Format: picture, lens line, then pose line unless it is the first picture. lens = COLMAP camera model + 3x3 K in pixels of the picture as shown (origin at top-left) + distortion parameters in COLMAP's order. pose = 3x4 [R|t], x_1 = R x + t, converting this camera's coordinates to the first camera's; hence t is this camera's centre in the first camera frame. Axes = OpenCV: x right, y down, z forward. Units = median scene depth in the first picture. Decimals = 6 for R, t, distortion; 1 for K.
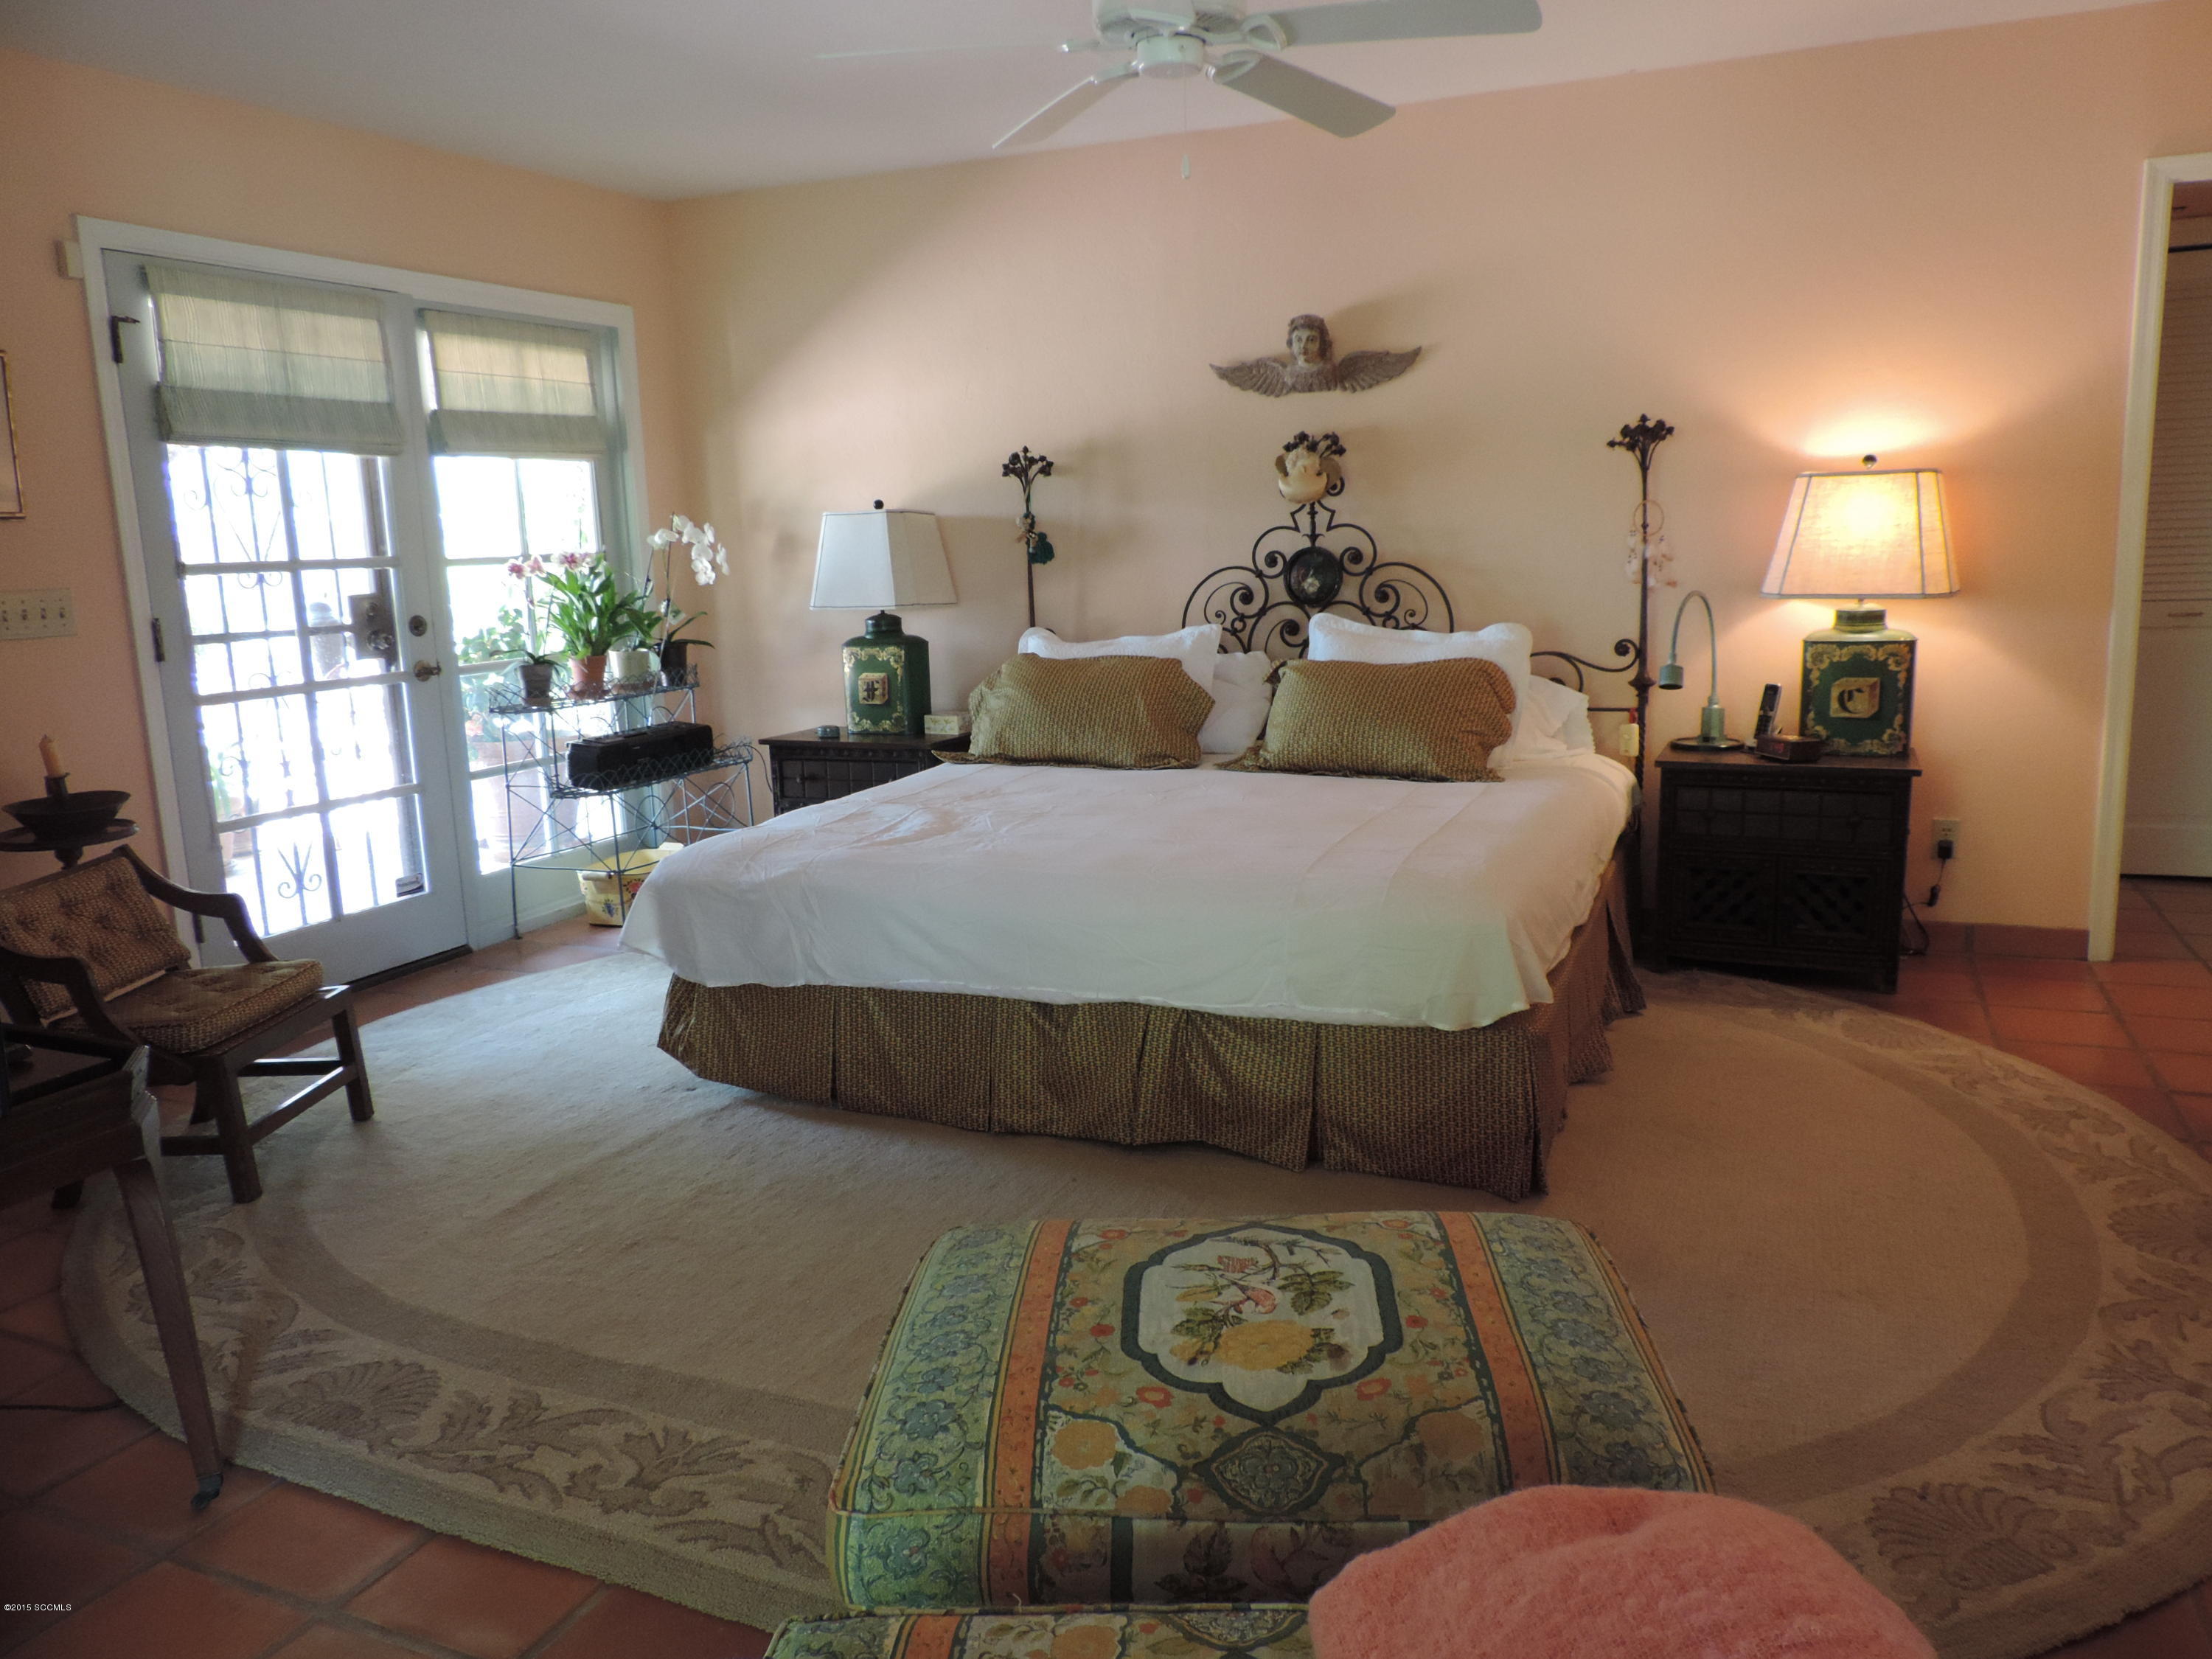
lens RADIAL K [[1578.2, 0, 1125.1], [0, 1578.2, 839.6], [0, 0, 1]] dist [-0.016807, -0.007473]
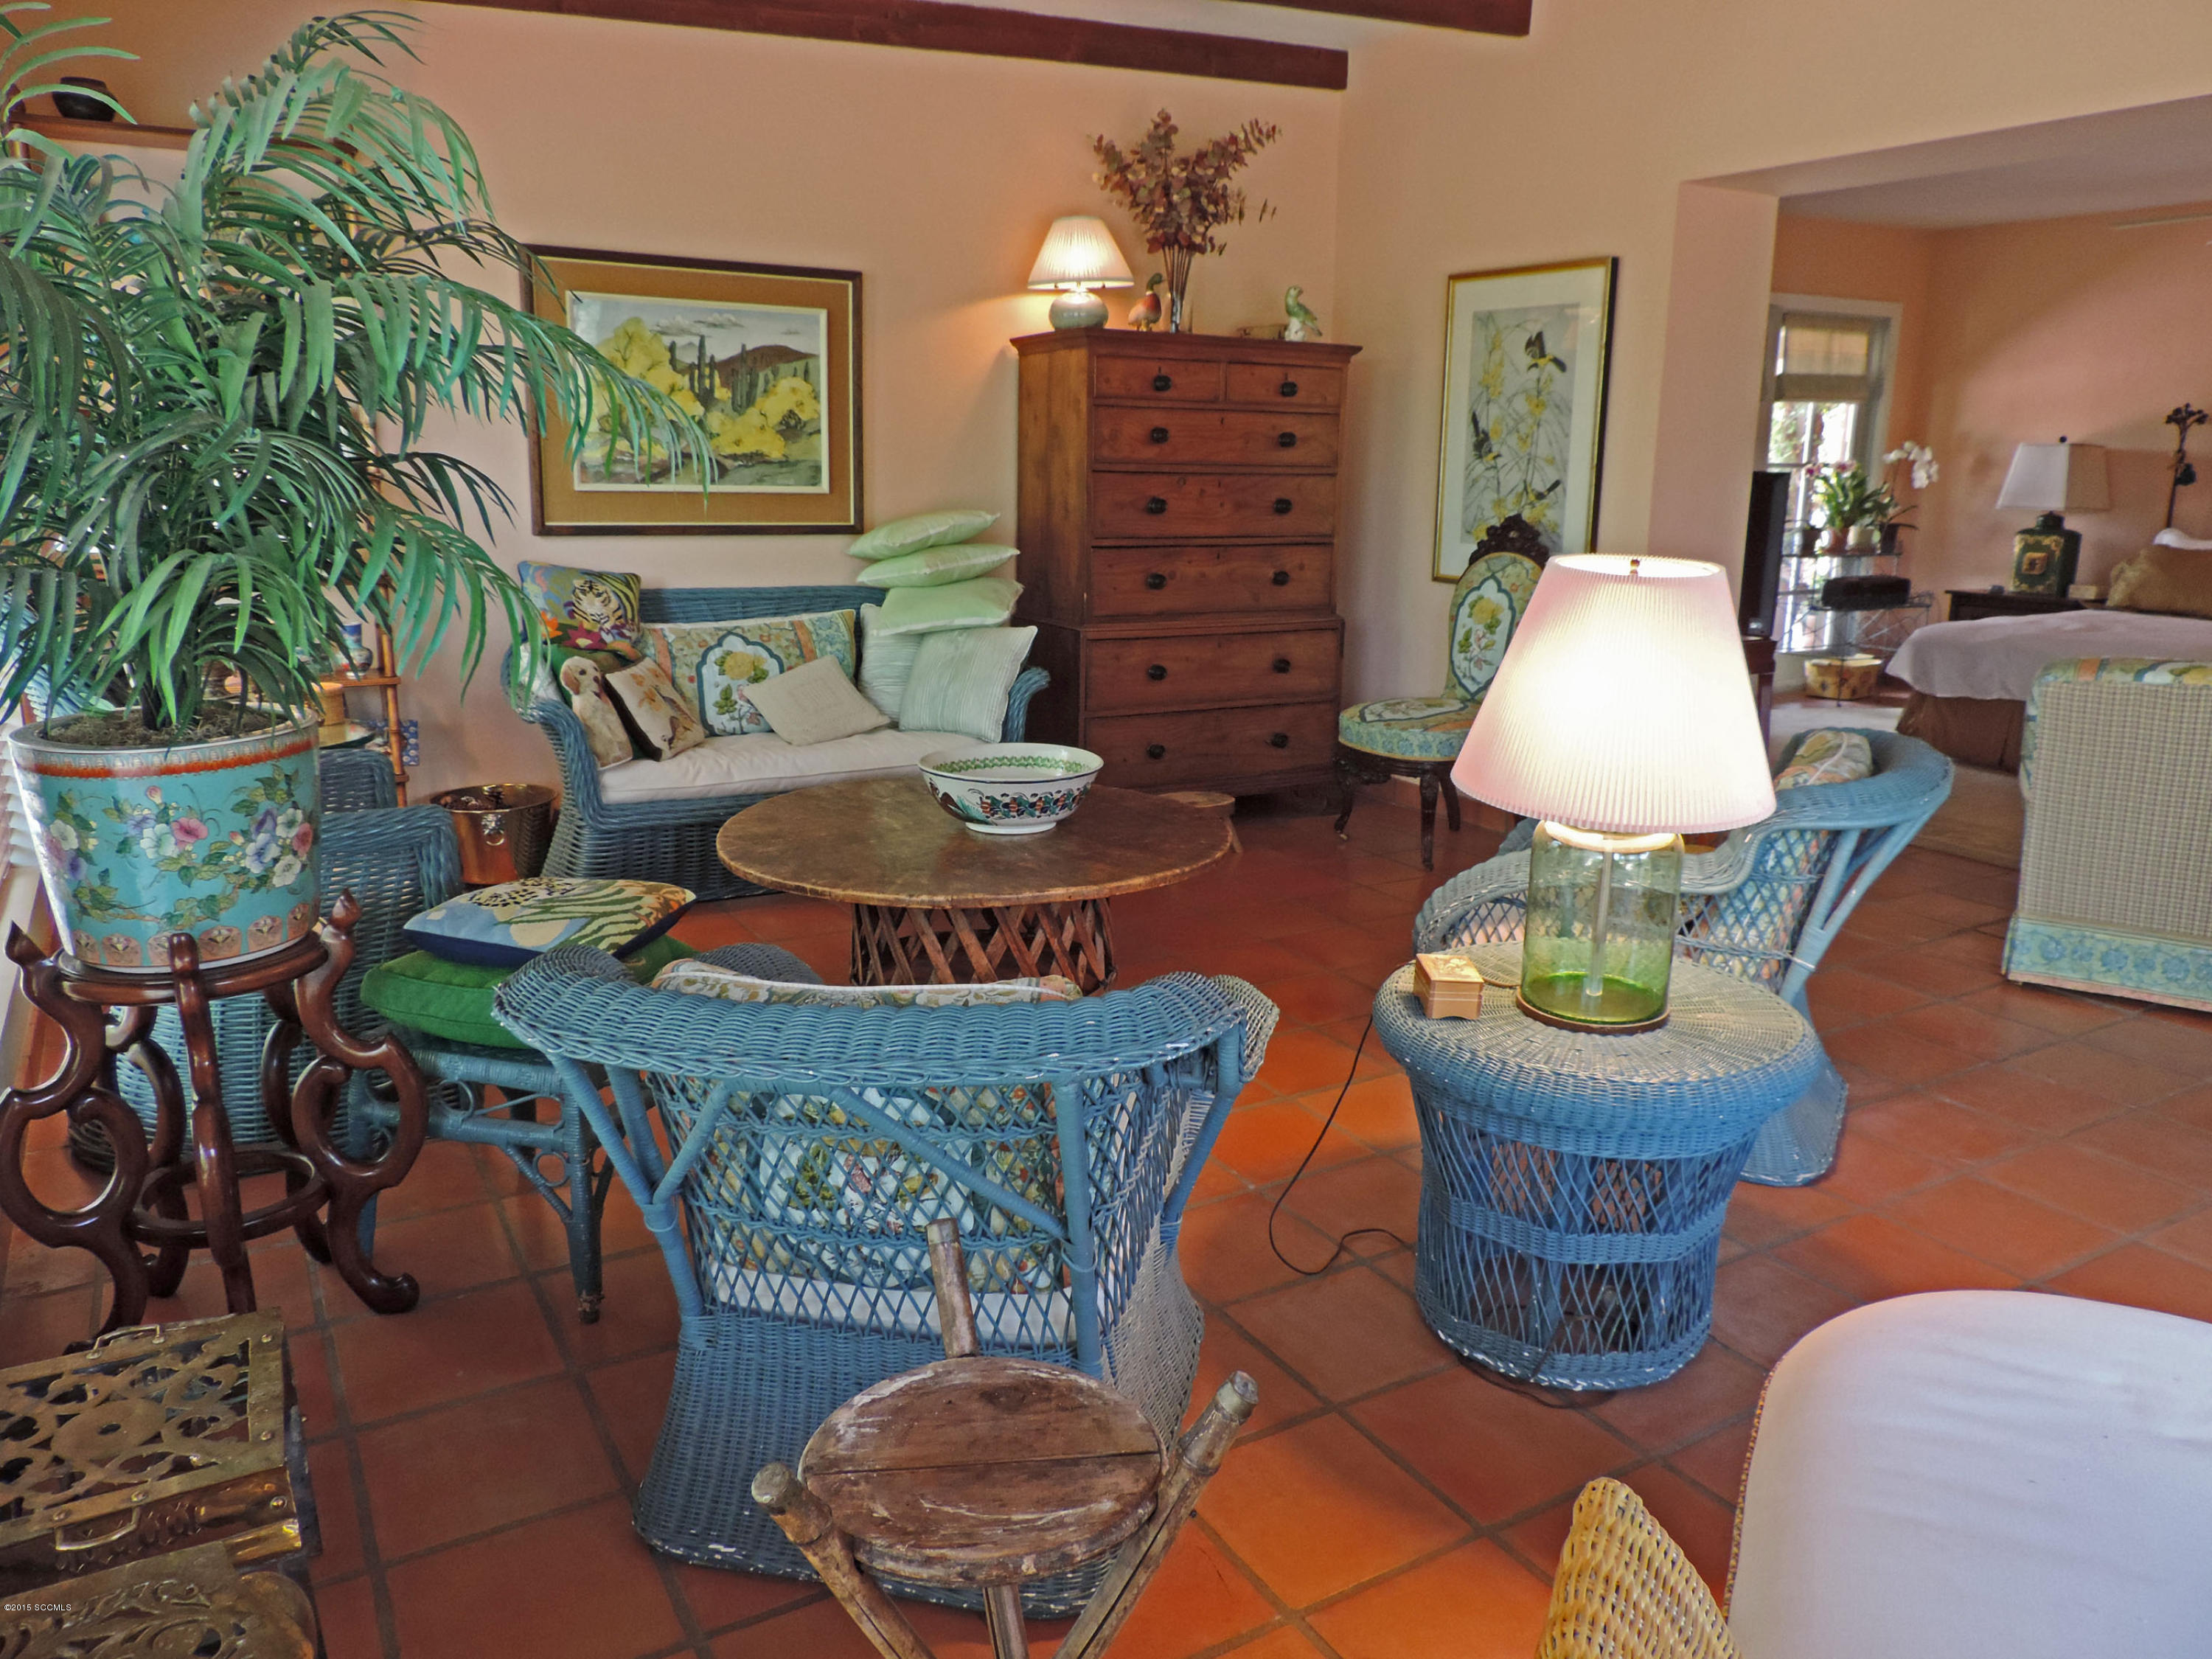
lens RADIAL K [[1578.2, 0, 1104.2], [0, 1578.2, 836.9], [0, 0, 1]] dist [-0.016807, -0.007473]
pose [[0.803685, 0.173668, -0.569148, 0.021134], [-0.143050, 0.984802, 0.098500, 0.139522], [0.577604, 0.002254, 0.816314, -0.719706]]
